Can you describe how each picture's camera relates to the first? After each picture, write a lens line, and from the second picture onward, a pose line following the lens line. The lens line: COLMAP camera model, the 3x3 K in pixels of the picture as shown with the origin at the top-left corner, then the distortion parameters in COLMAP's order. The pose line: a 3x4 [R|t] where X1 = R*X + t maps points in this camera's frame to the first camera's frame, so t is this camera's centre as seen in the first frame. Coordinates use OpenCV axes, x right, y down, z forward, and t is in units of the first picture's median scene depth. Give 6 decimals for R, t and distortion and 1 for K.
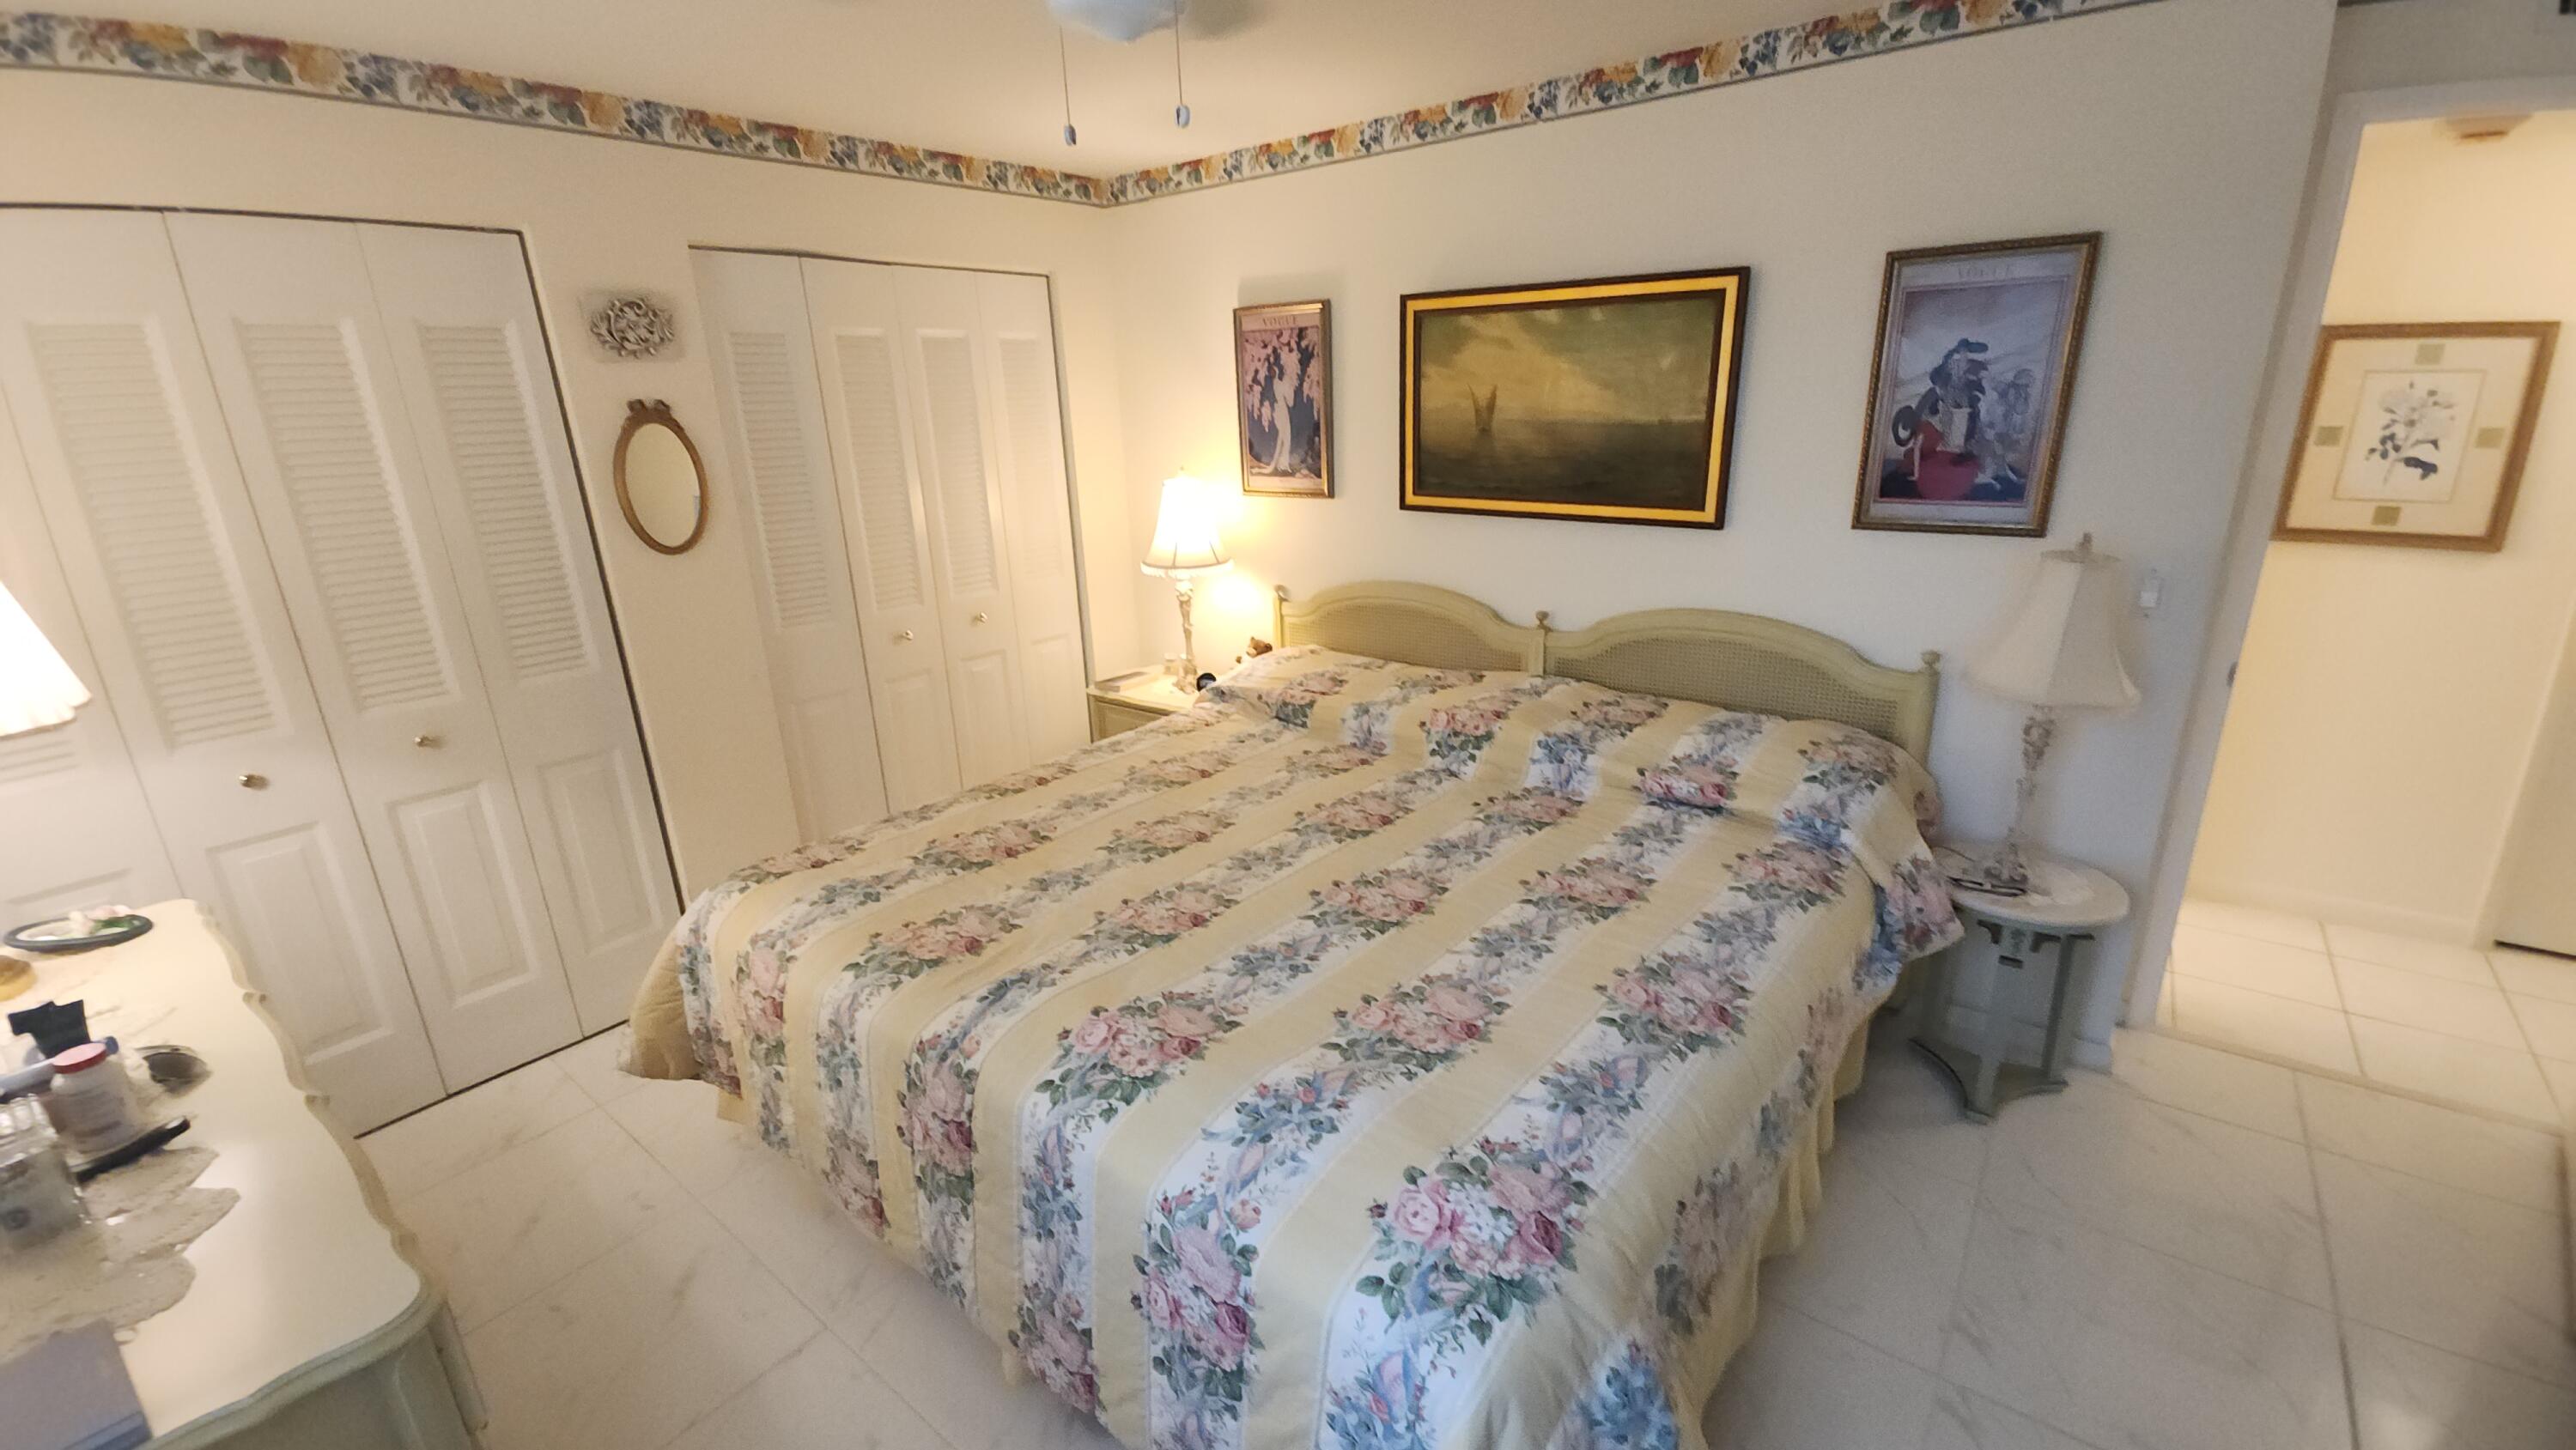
lens RADIAL K [[1060.6, 0, 1291.2], [0, 1060.6, 726.1], [0, 0, 1]] dist [-0.000846, -0.002696]
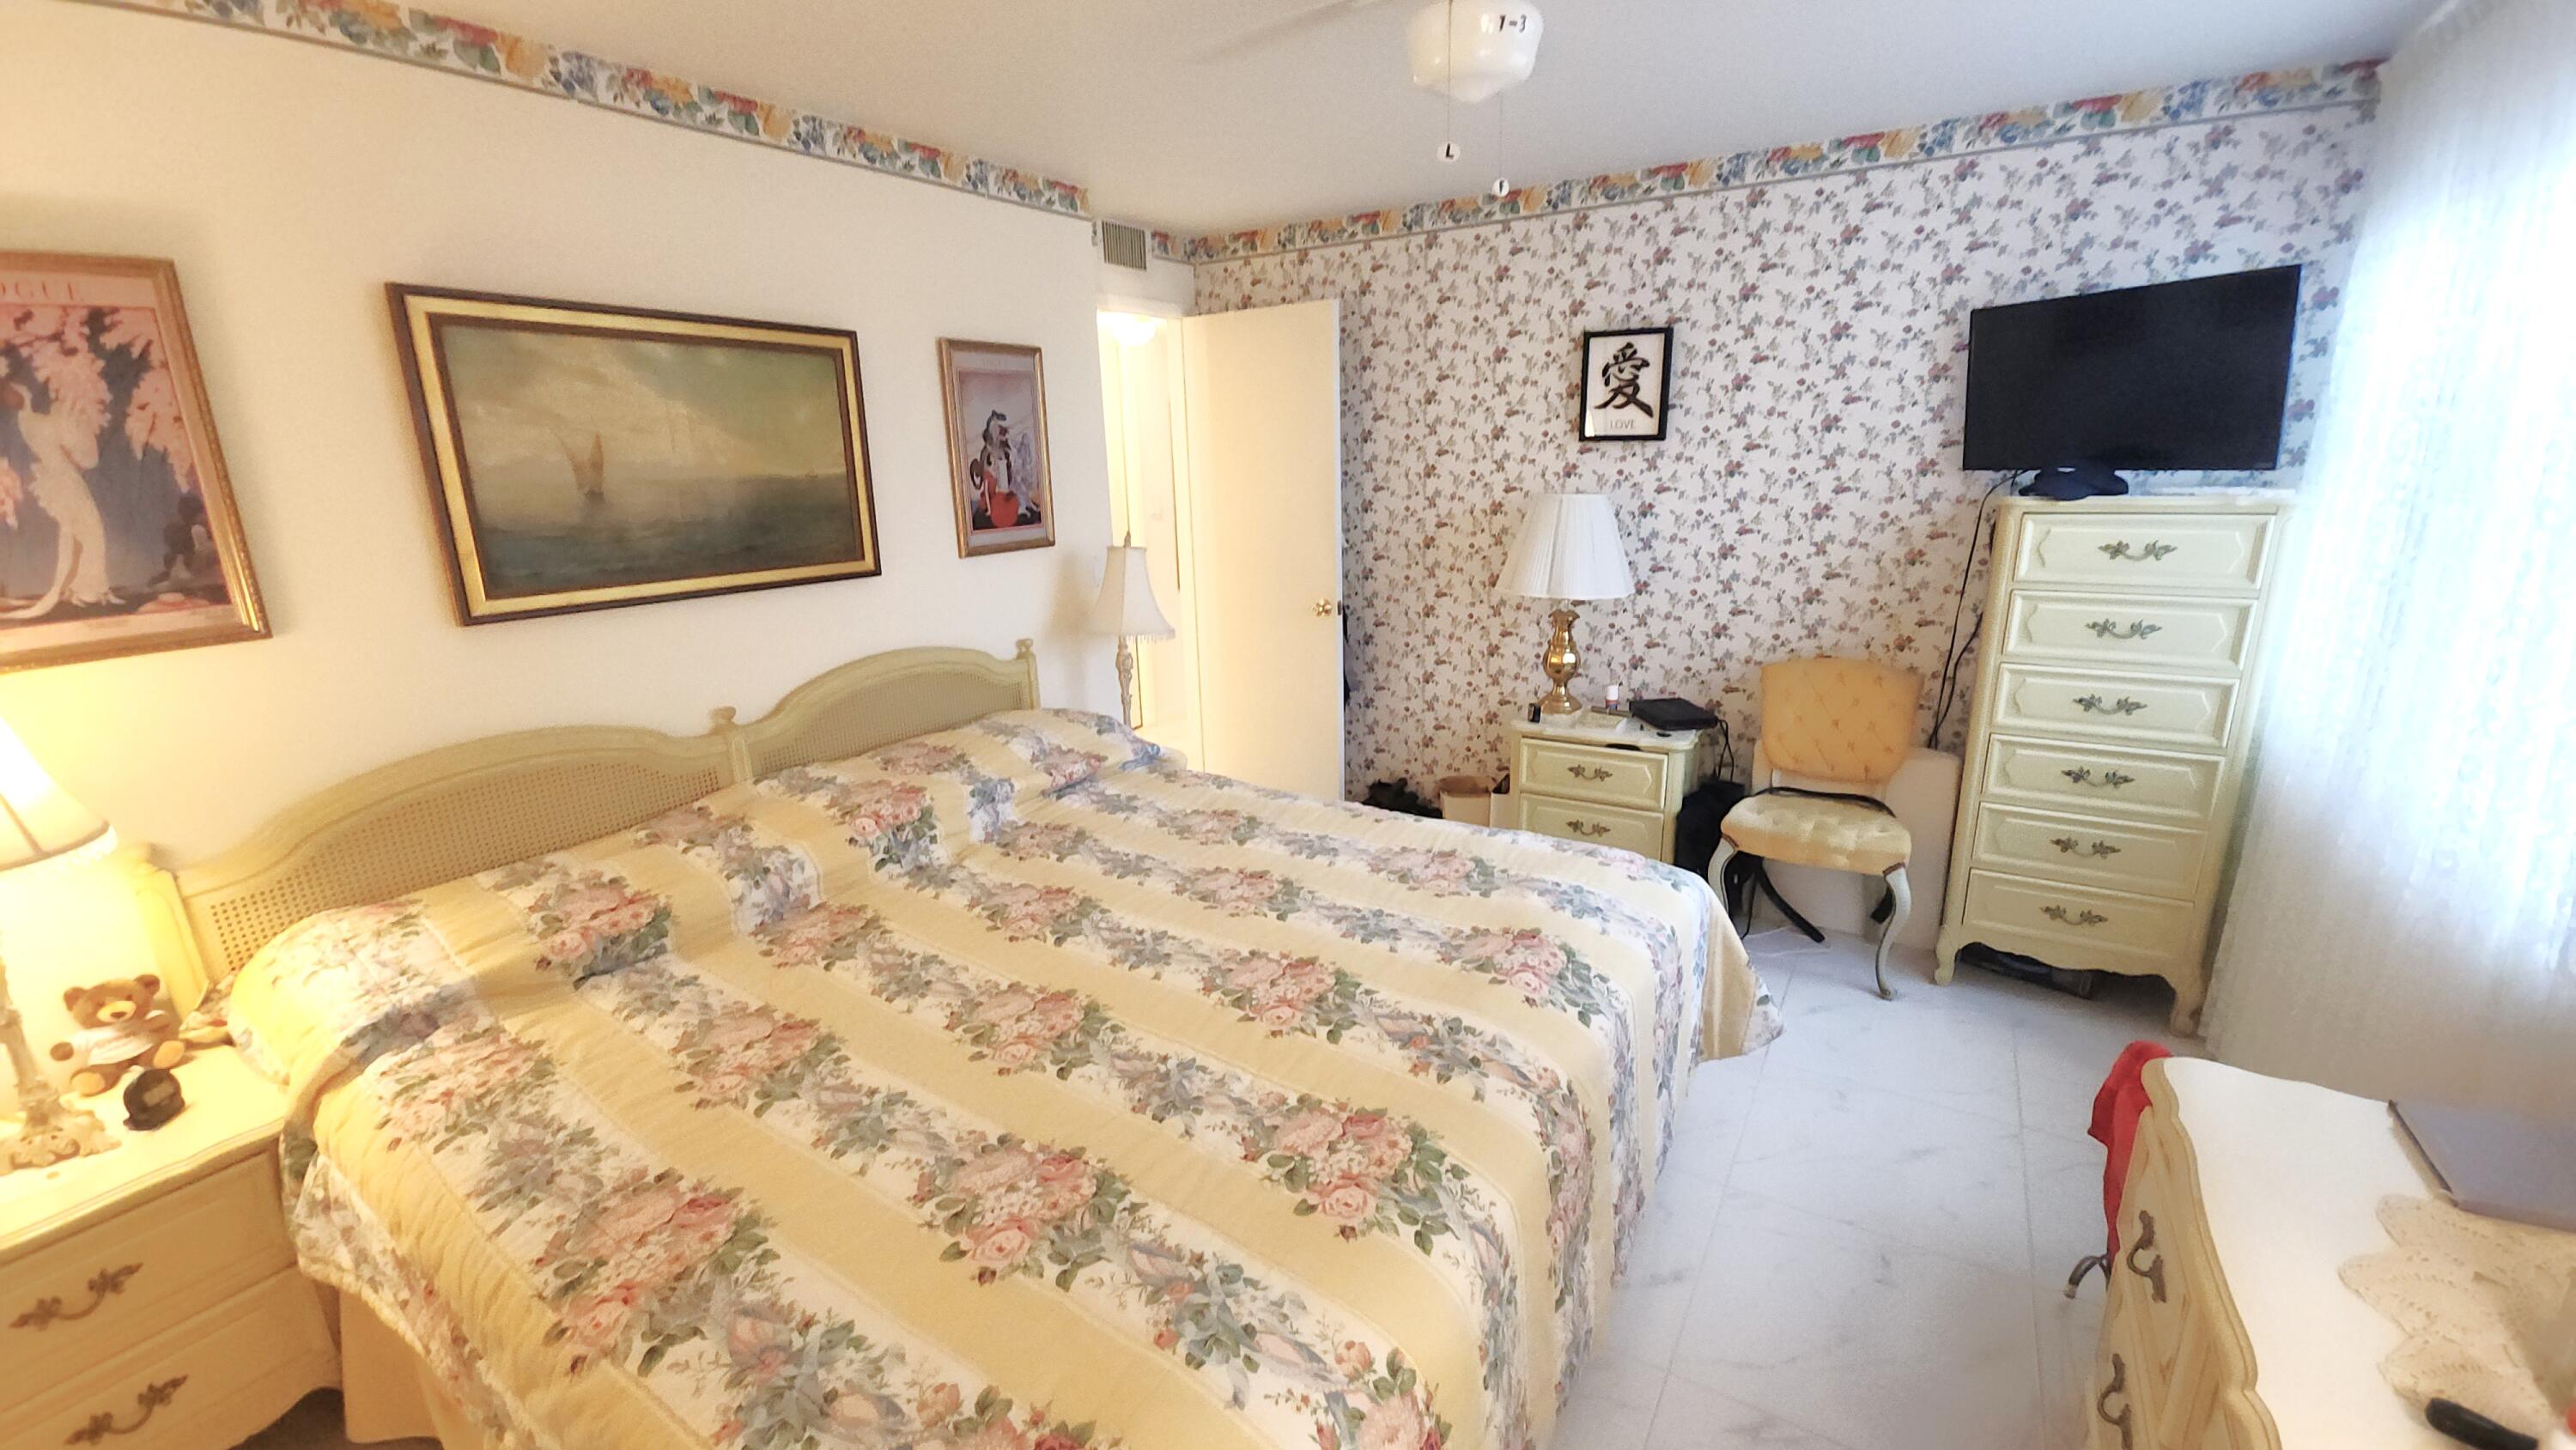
lens RADIAL K [[1060.6, 0, 1288.2], [0, 1060.6, 718.8], [0, 0, 1]] dist [-0.000846, -0.002696]
pose [[-0.122223, -0.214056, 0.969145, -0.668916], [0.325841, 0.913689, 0.242900, -0.172865], [-0.937491, 0.345475, -0.041925, 0.689656]]
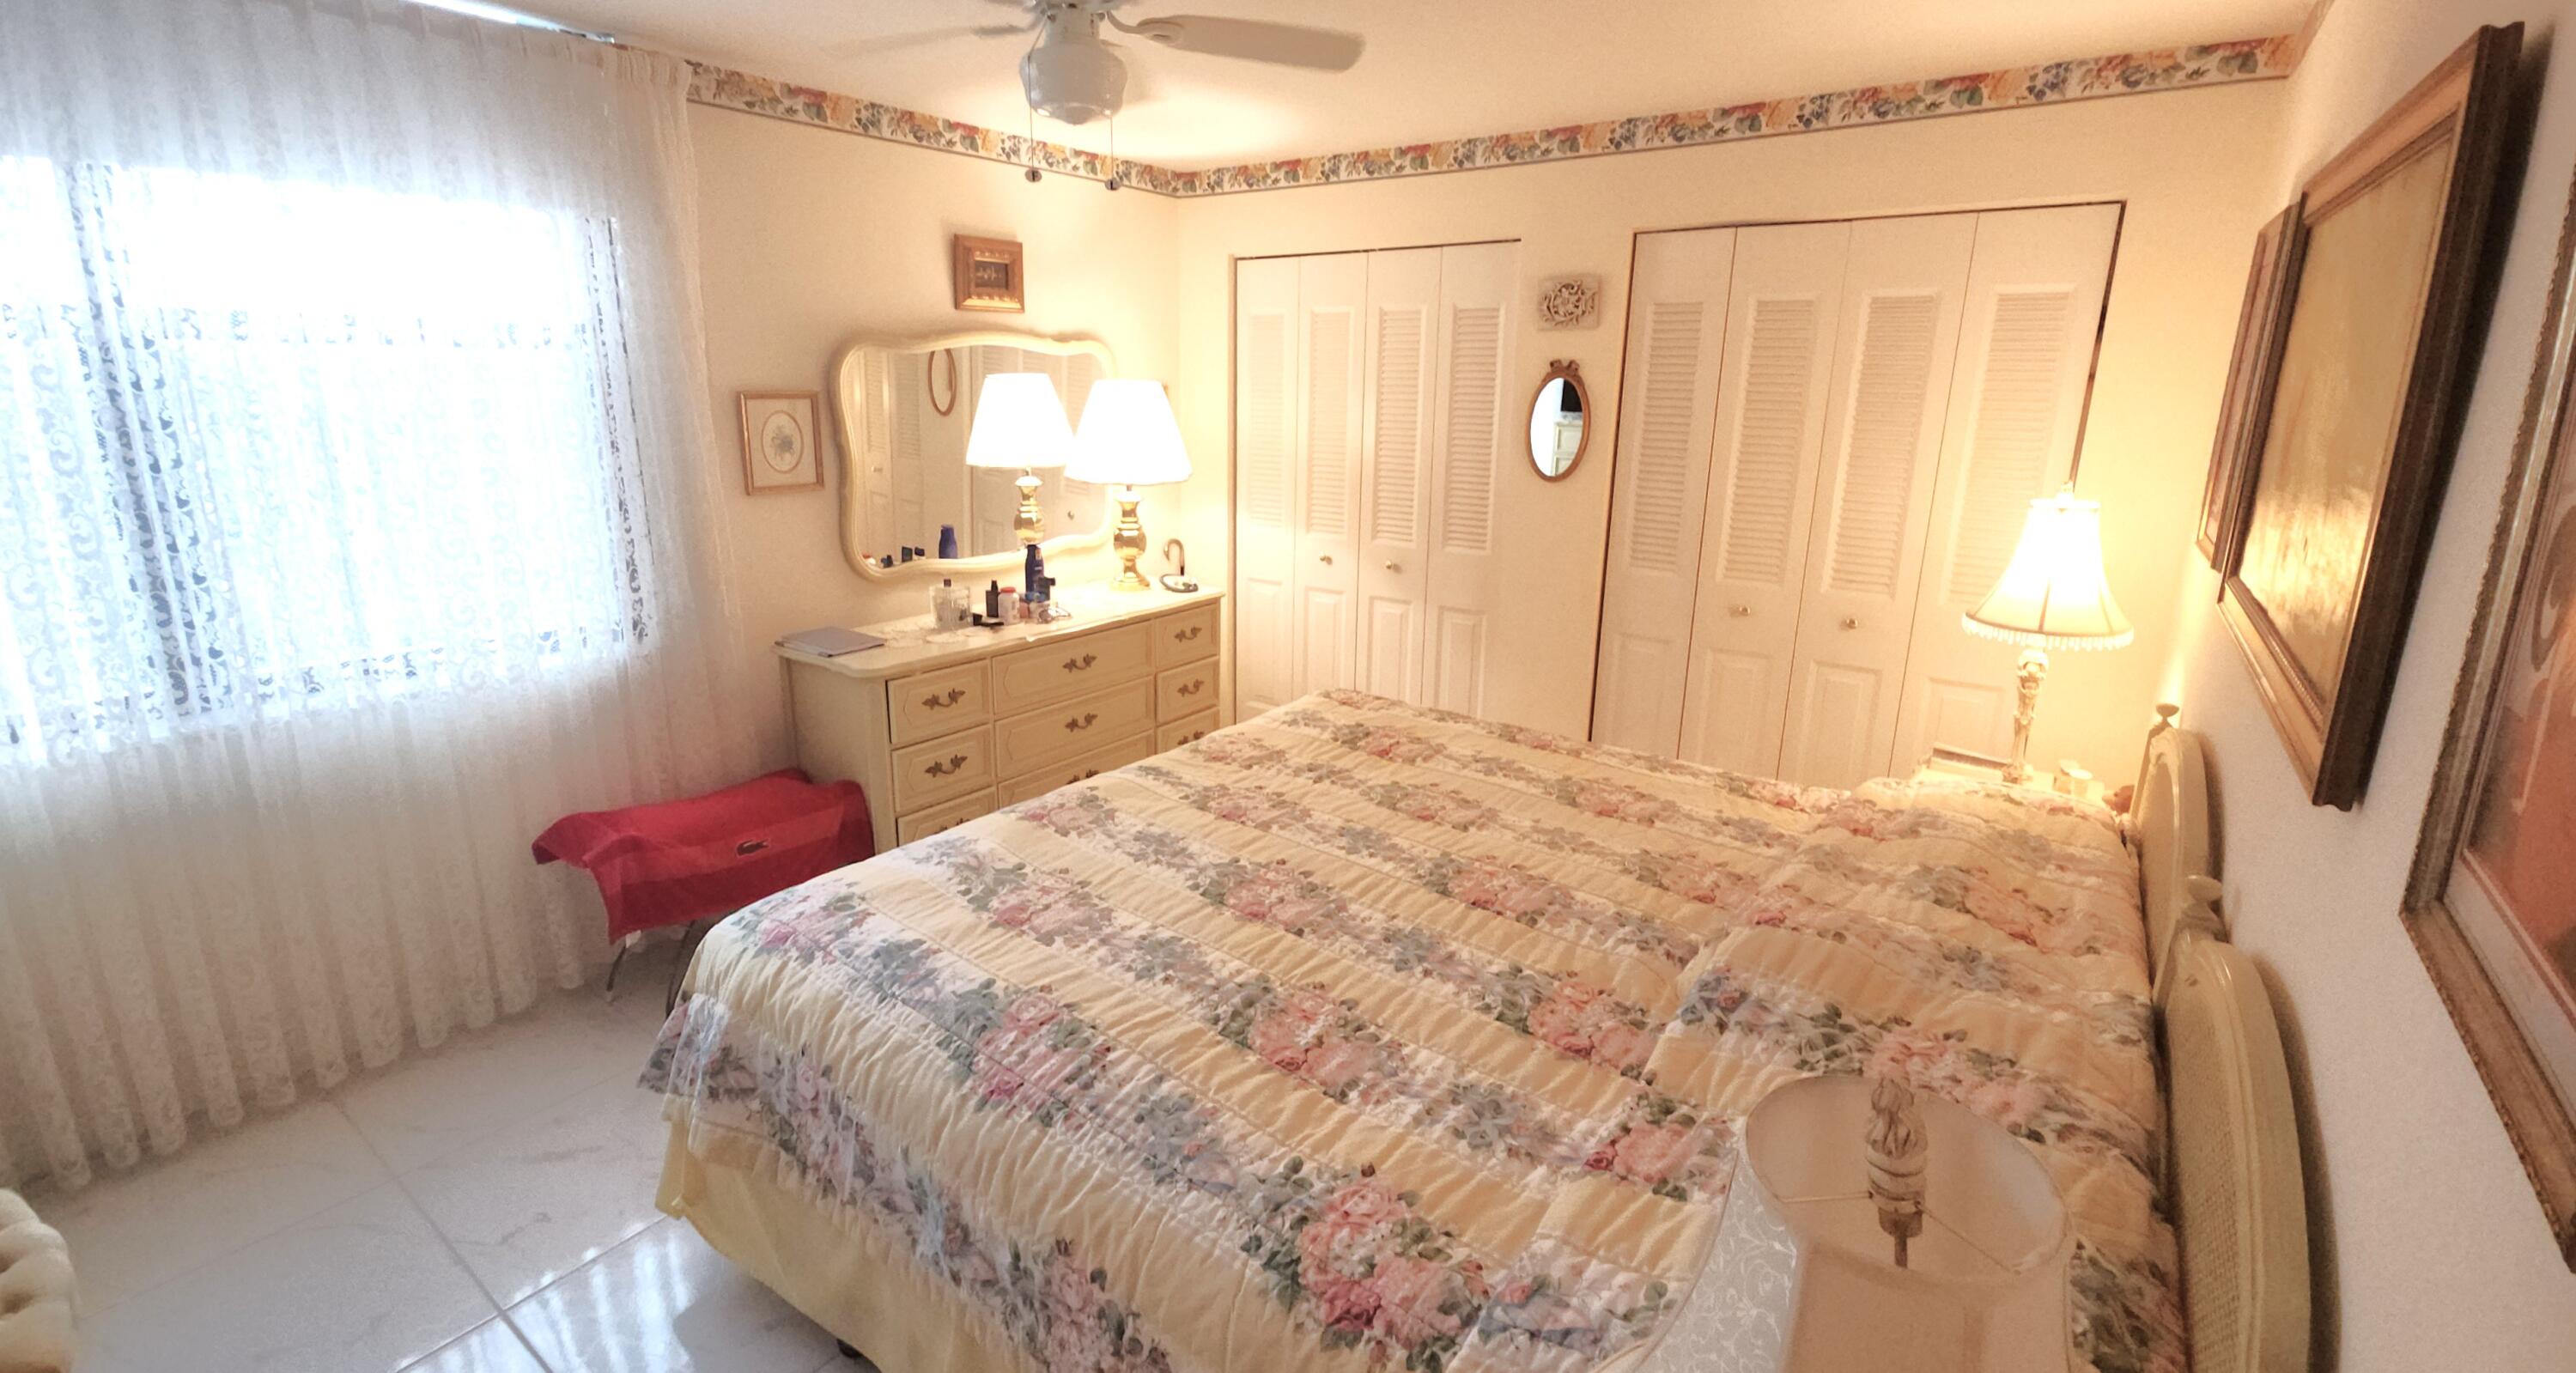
lens RADIAL K [[1088.6, 0, 1256.5], [0, 1088.6, 634.0], [0, 0, 1]] dist [0.001204, 0.000066]
pose [[0.012561, 0.266047, -0.963878, 0.700459], [-0.310861, 0.917227, 0.249120, -0.210520], [0.950372, 0.296503, 0.094225, 0.606316]]
